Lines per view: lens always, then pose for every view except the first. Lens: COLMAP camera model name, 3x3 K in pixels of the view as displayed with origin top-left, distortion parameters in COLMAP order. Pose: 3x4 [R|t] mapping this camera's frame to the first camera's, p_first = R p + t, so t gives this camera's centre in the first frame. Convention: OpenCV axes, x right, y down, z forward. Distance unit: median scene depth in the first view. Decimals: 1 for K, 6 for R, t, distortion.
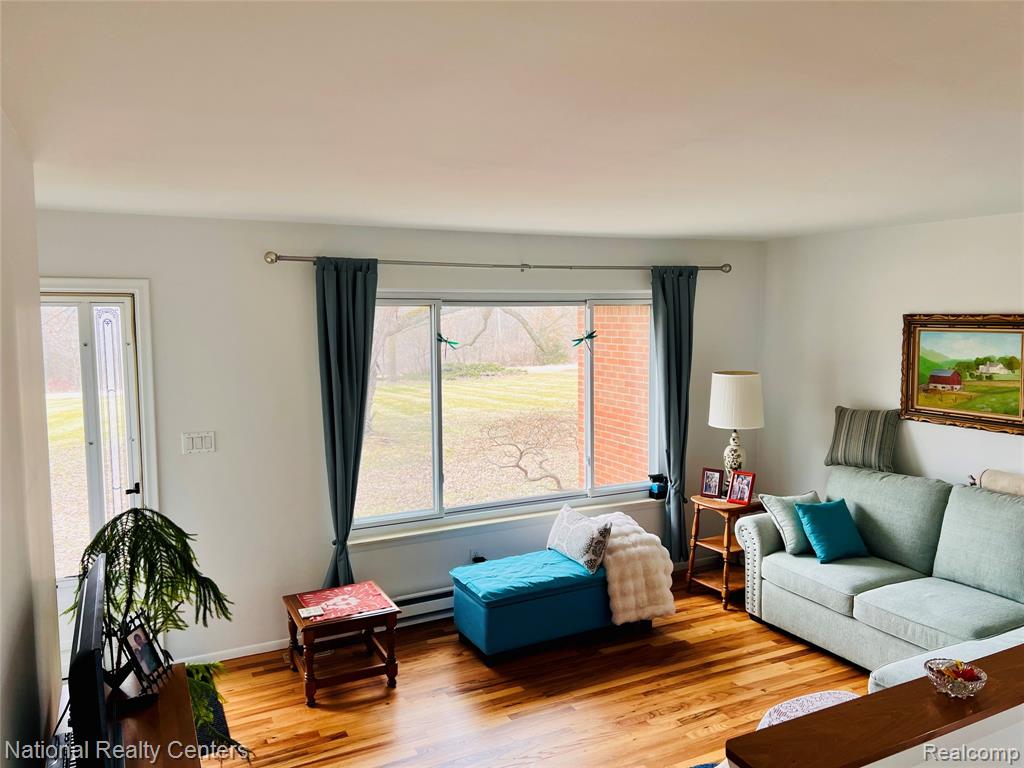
lens RADIAL K [[772.2, 0, 512.0], [0, 772.2, 384.0], [0, 0, 1]] dist [0.078641, -0.104142]
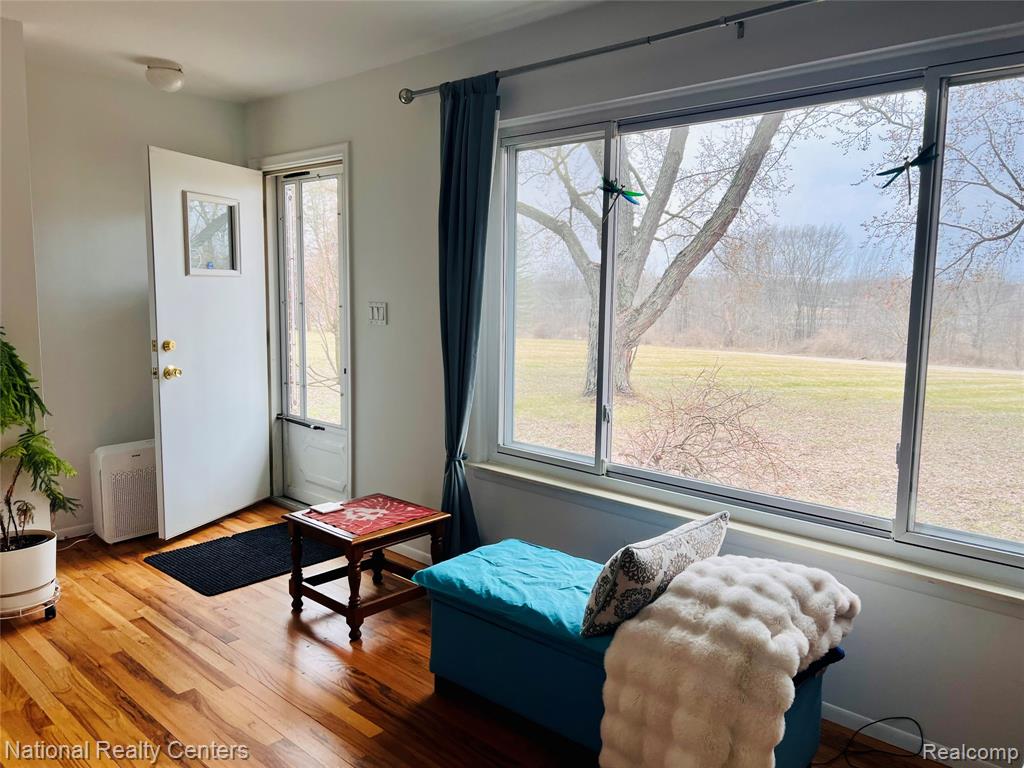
lens RADIAL K [[772.2, 0, 512.0], [0, 772.2, 384.0], [0, 0, 1]] dist [0.078641, -0.104142]
pose [[0.331398, 0.123149, -0.935420, 0.643049], [-0.108912, 0.989810, 0.091724, 0.064428], [0.937184, 0.071481, 0.341433, 0.972802]]
